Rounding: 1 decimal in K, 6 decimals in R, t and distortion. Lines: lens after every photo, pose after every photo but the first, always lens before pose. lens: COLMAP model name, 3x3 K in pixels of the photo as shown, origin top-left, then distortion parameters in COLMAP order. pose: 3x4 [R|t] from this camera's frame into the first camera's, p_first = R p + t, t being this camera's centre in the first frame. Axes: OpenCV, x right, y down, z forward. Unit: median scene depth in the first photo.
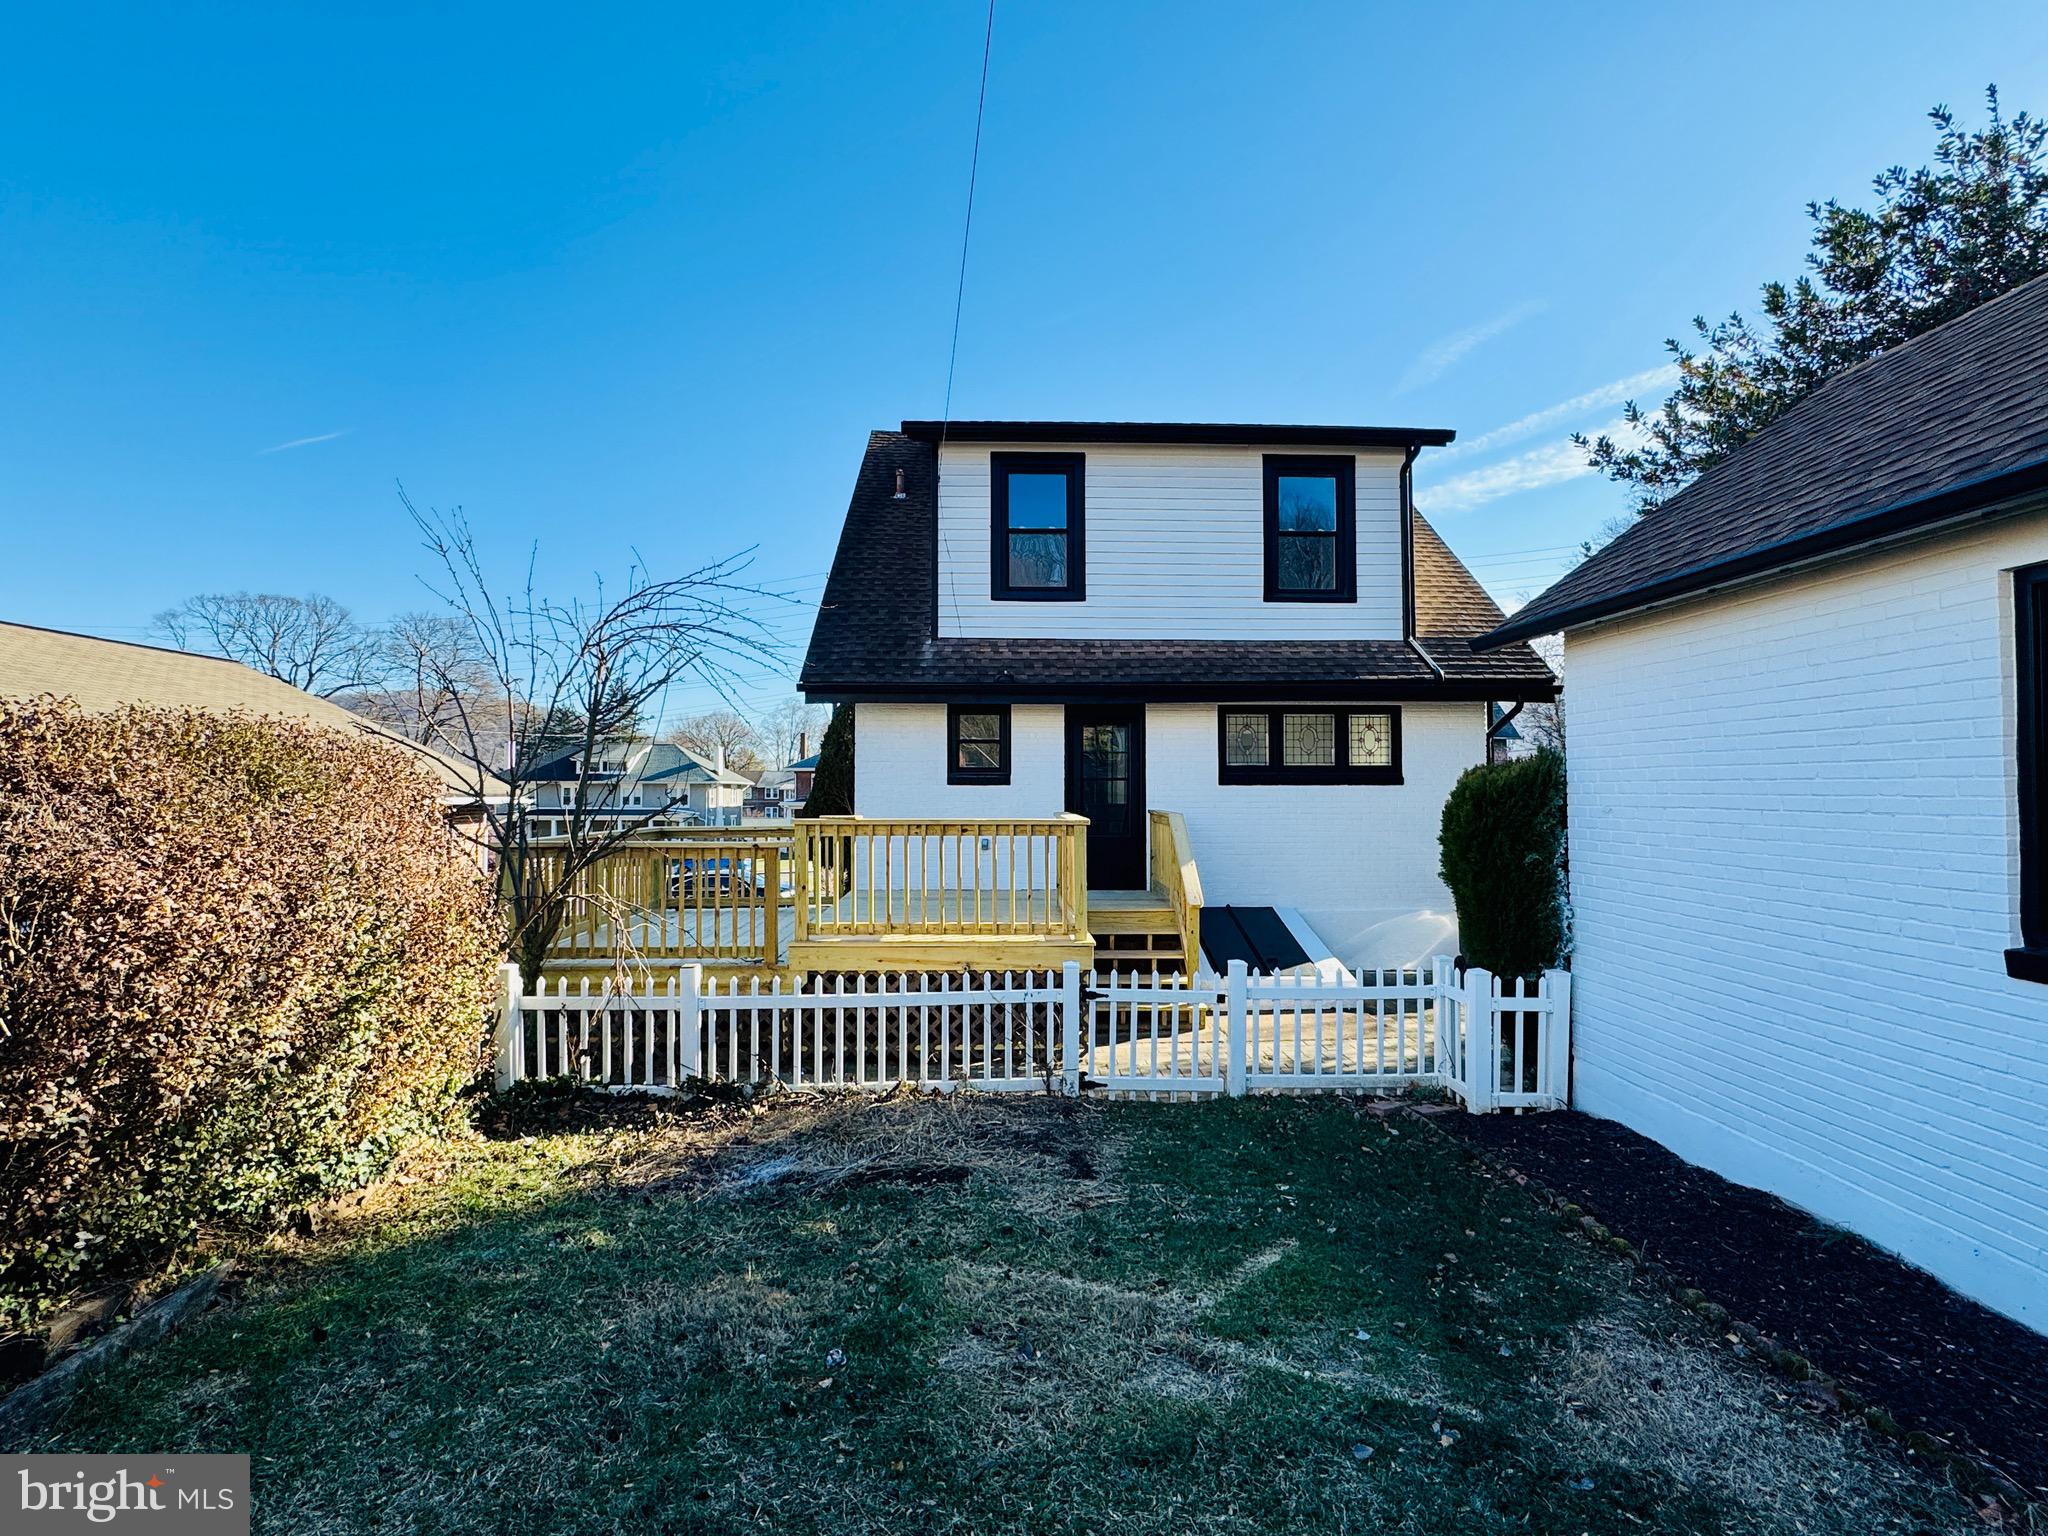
lens RADIAL K [[963.5, 0, 1025.5], [0, 963.5, 764.9], [0, 0, 1]] dist [-0.003254, 0.000697]
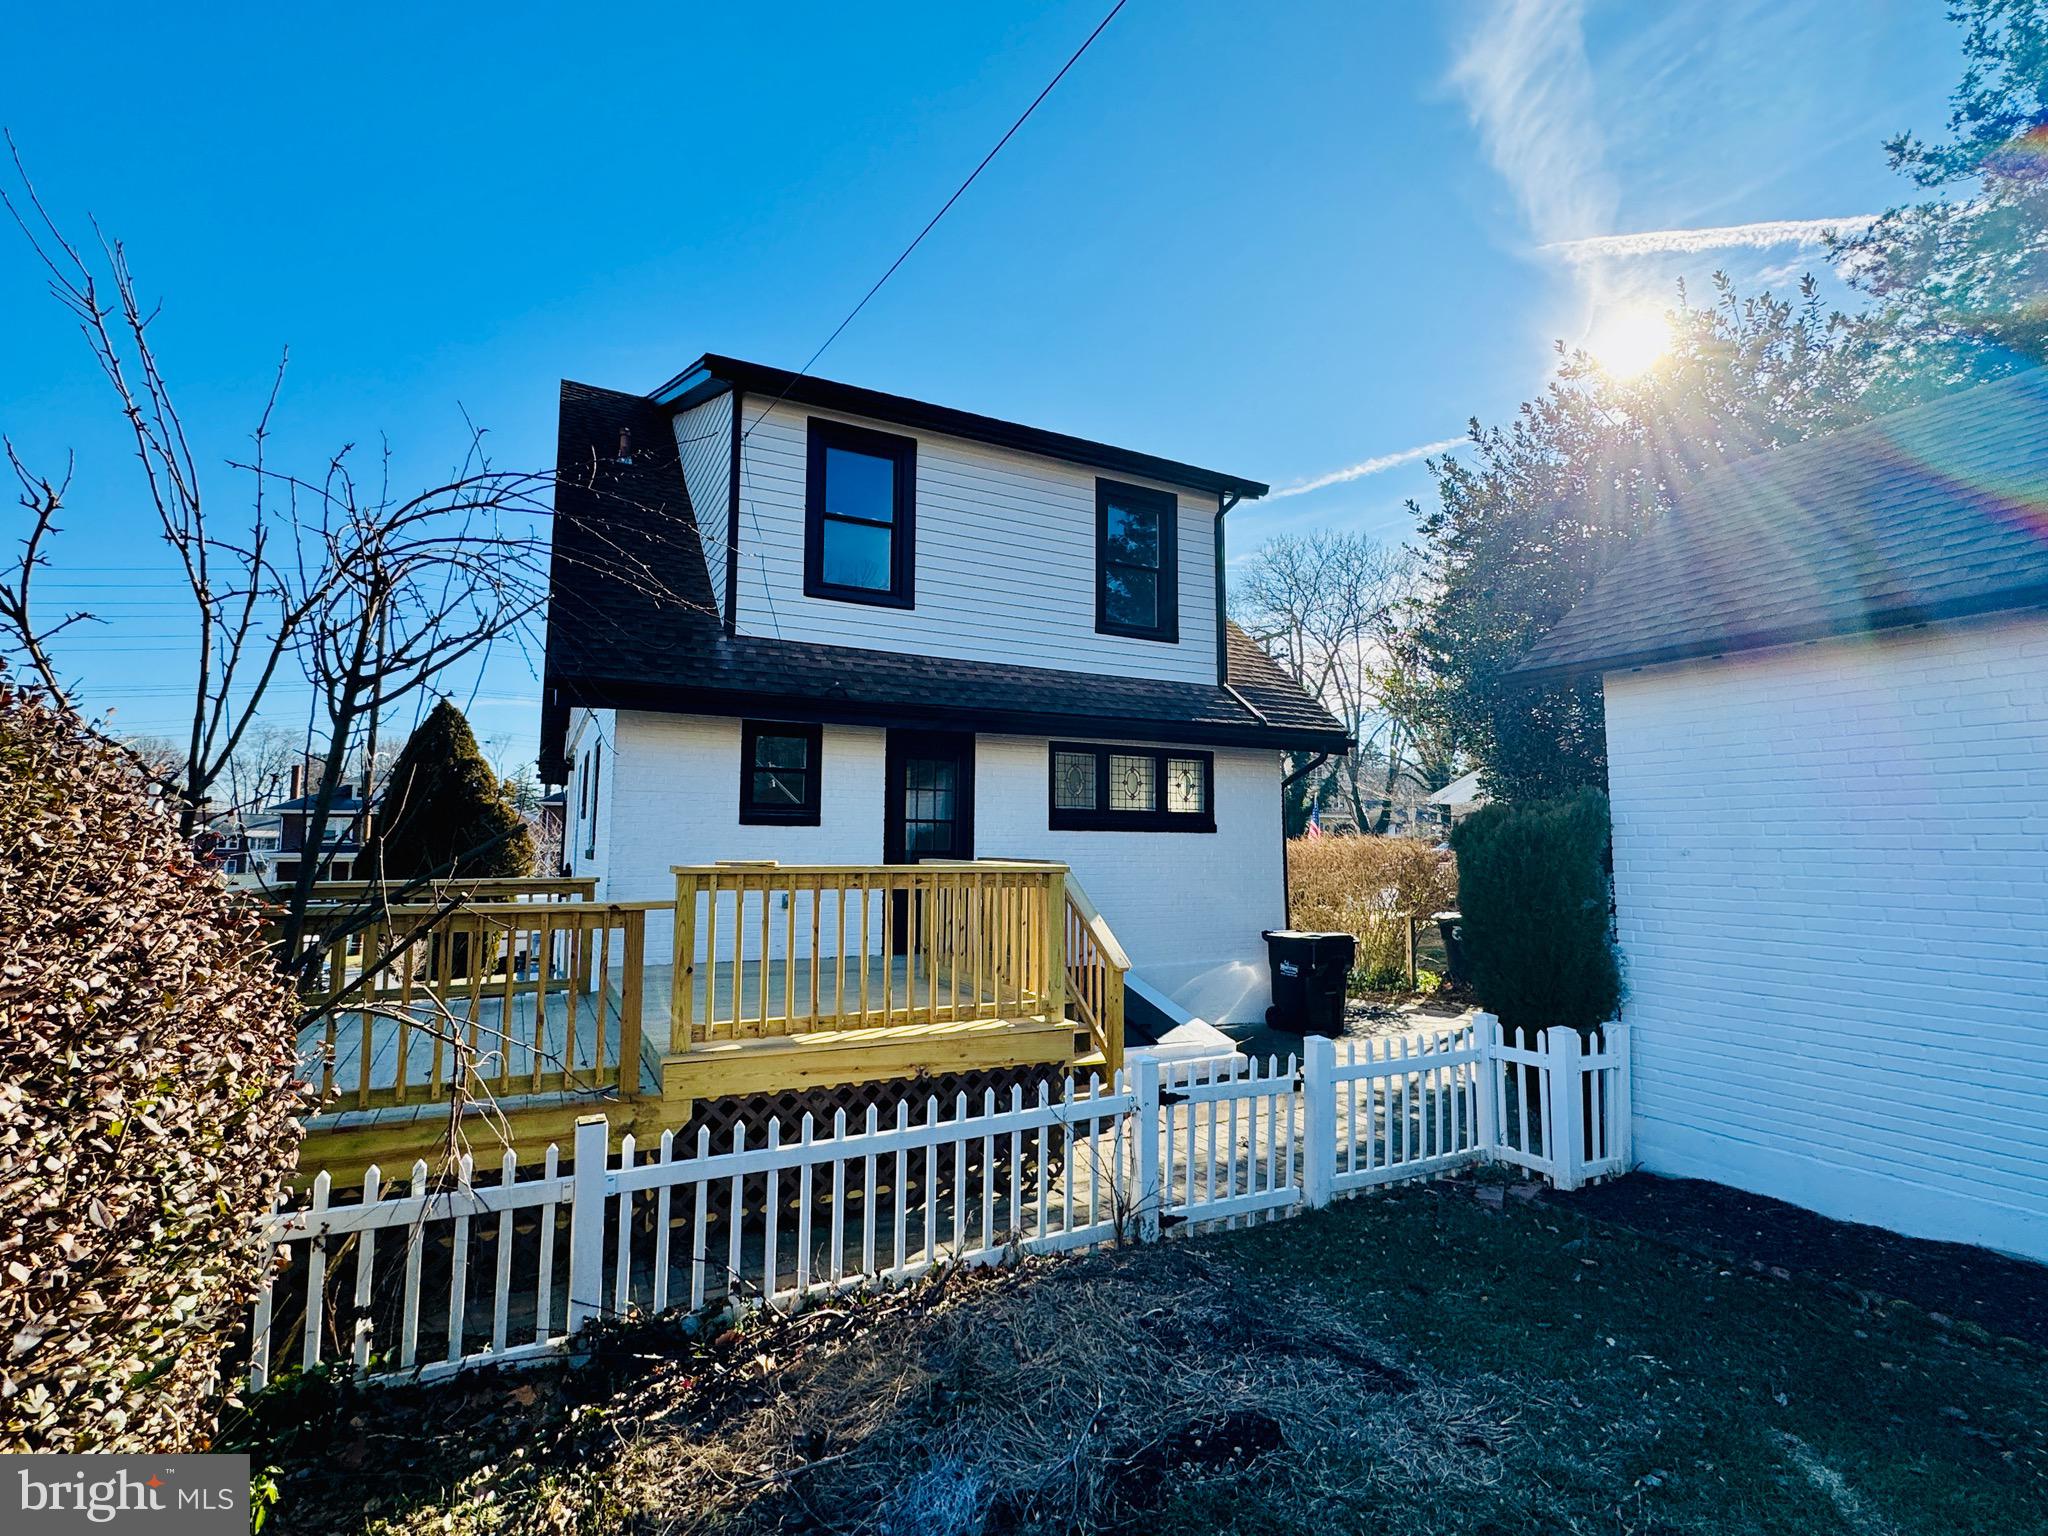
lens RADIAL K [[960.0, 0, 1023.1], [0, 960.0, 762.9], [0, 0, 1]] dist [-0.006897, 0.001154]
pose [[0.901935, 0.045127, 0.429508, -0.208171], [-0.020133, 0.997838, -0.062562, 0.015011], [-0.431403, 0.047779, 0.900893, 0.204434]]
